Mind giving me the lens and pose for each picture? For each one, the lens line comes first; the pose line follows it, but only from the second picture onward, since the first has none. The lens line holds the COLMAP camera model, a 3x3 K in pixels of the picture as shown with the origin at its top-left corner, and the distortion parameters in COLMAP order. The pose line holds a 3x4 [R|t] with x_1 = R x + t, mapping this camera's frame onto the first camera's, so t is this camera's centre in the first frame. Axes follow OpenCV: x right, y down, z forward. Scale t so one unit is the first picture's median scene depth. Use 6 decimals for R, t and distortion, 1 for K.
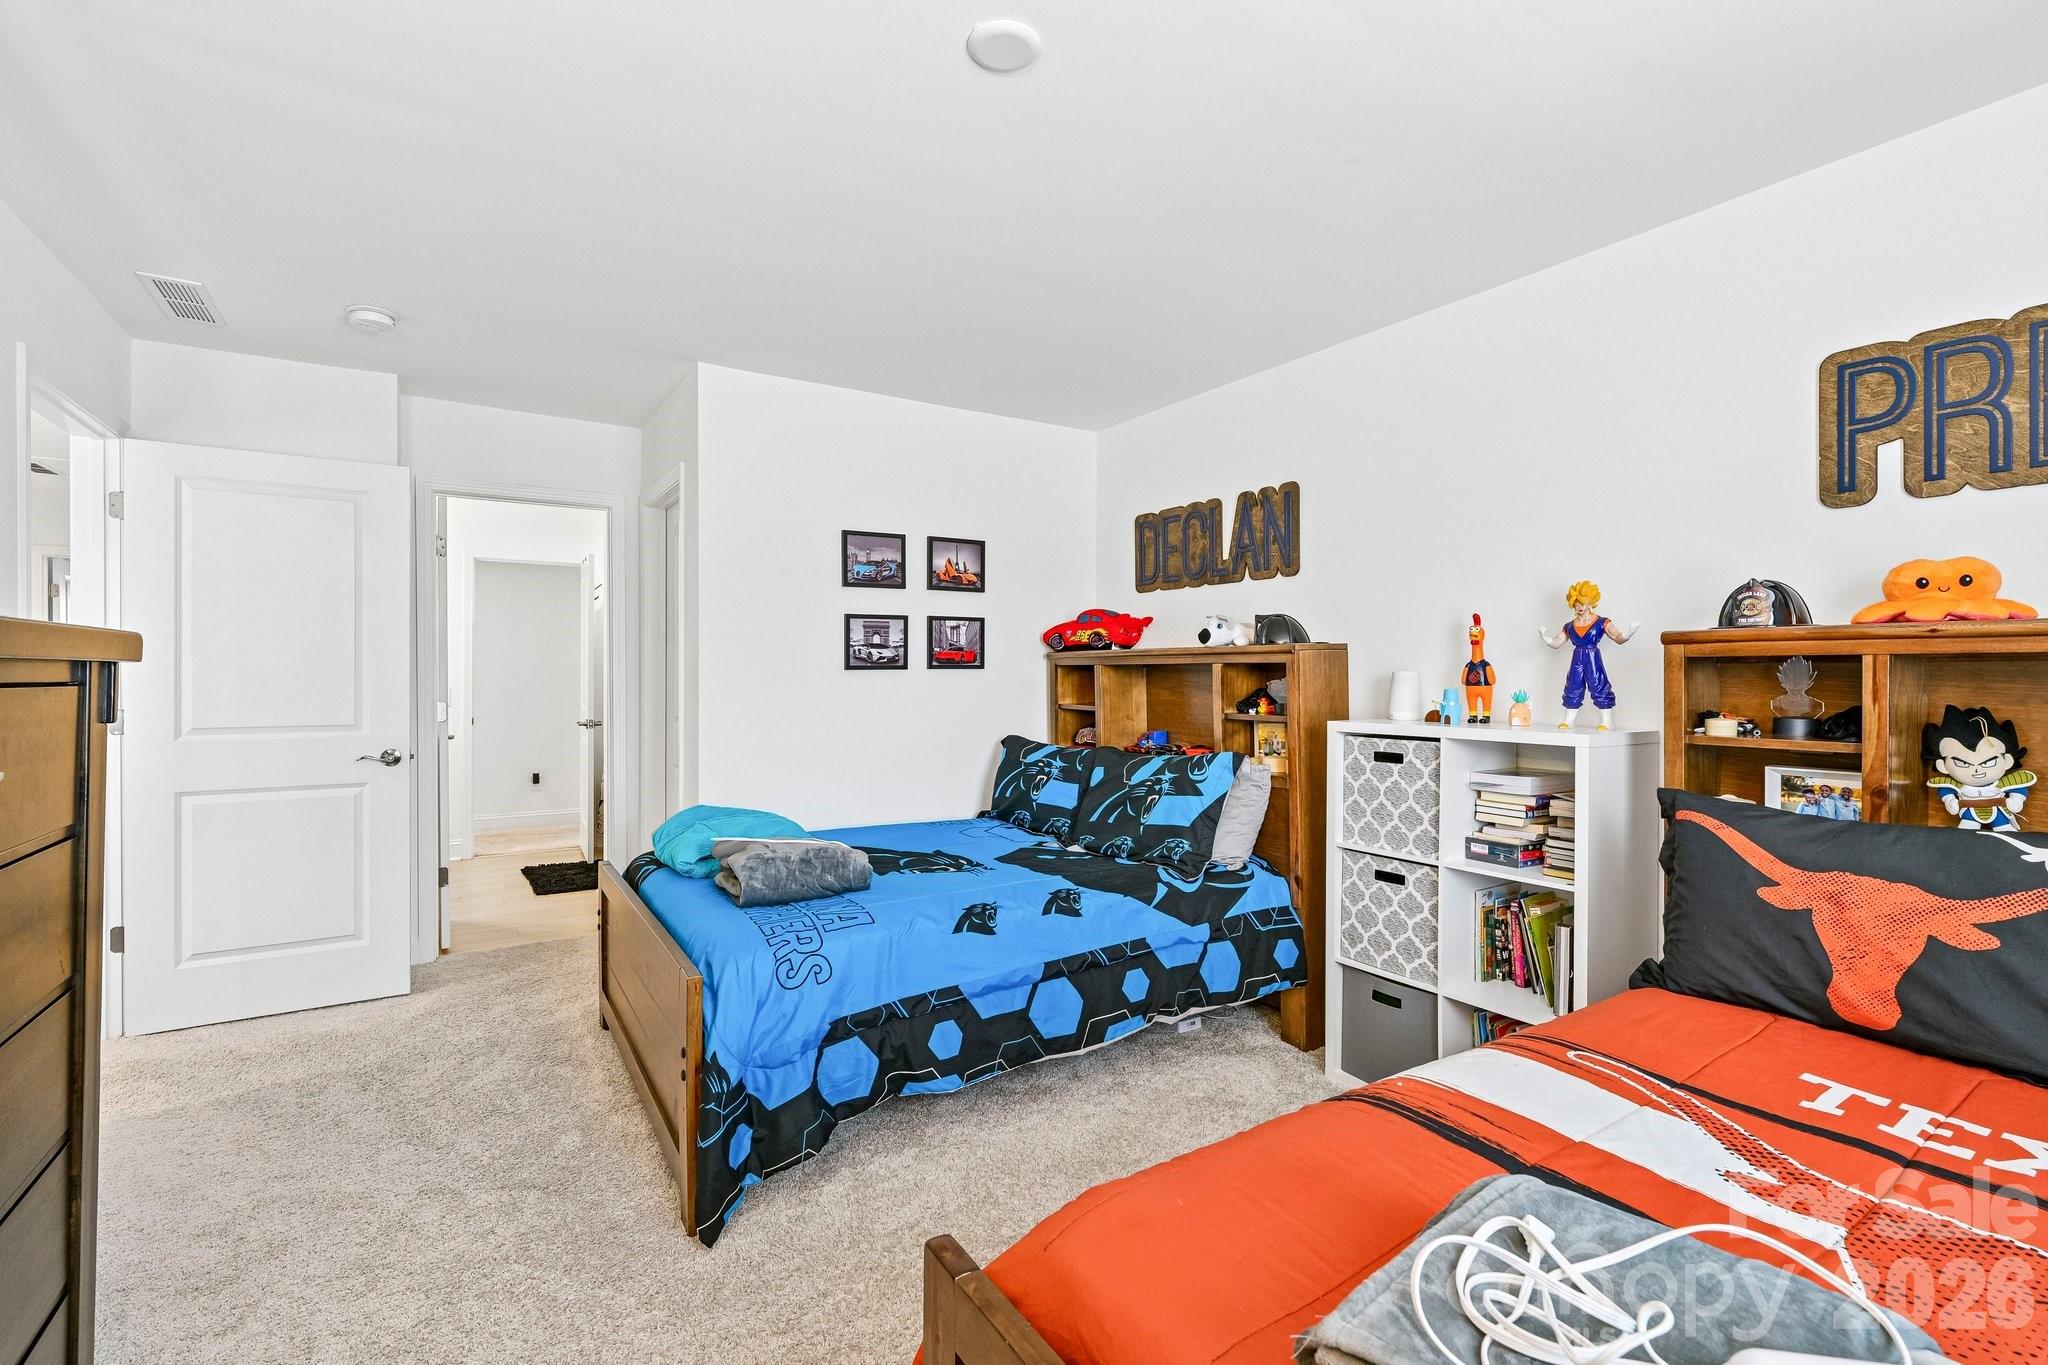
lens RADIAL K [[906.1, 0, 1026.2], [0, 906.1, 674.4], [0, 0, 1]] dist [-0.000346, 0.000414]
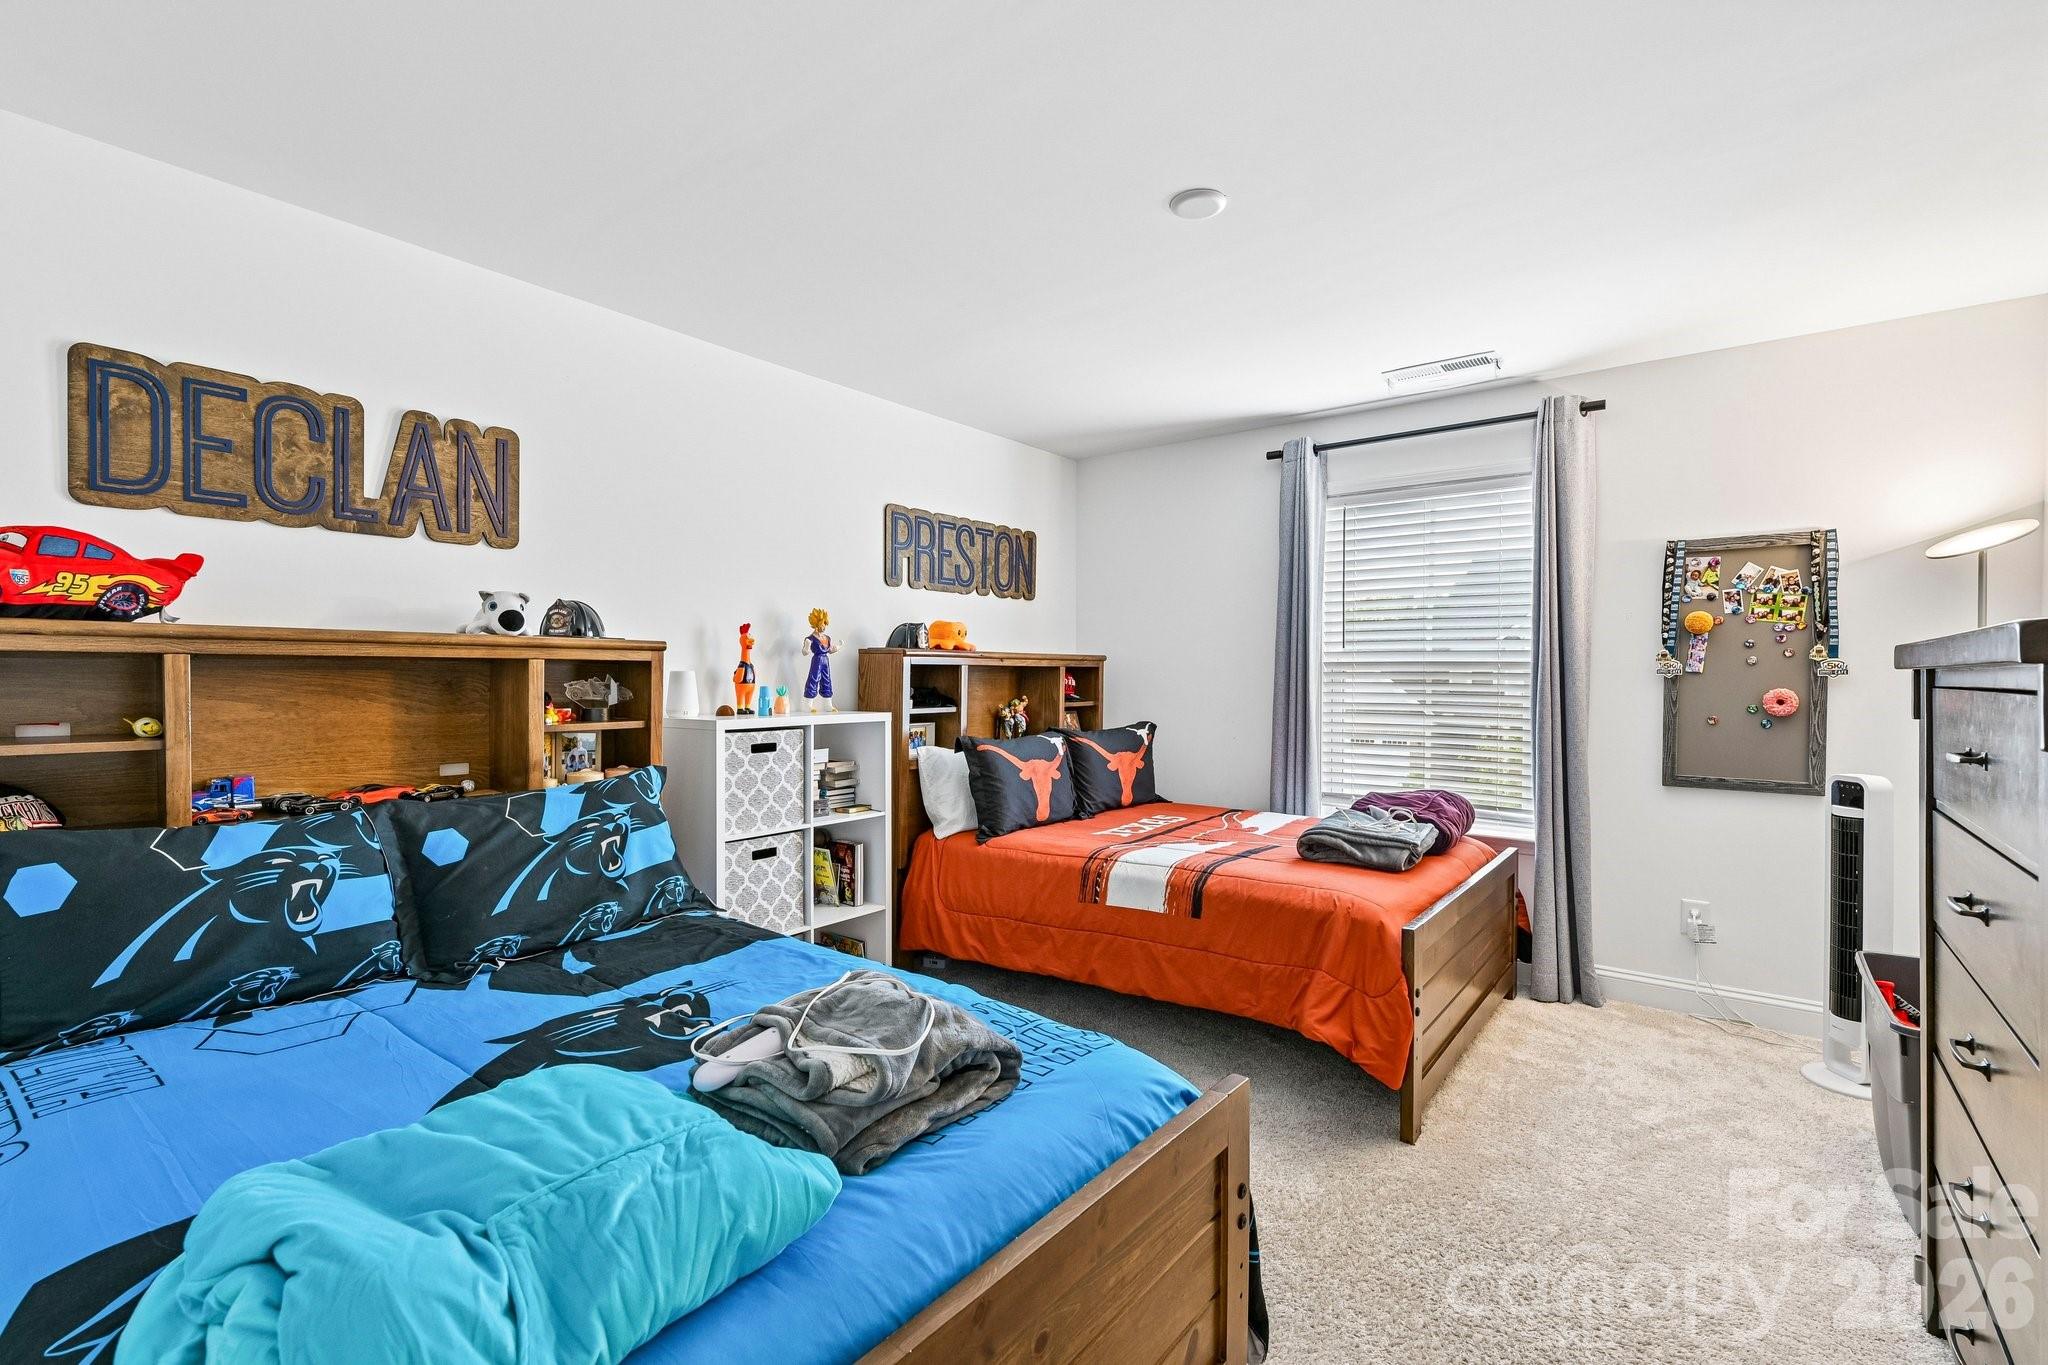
lens RADIAL K [[906.1, 0, 1024.9], [0, 906.1, 680.2], [0, 0, 1]] dist [-0.000346, 0.000414]
pose [[-0.335057, -0.006551, 0.942175, -0.733022], [-0.001144, 0.999978, 0.006547, -0.000068], [-0.942197, 0.001116, -0.335057, 1.020033]]
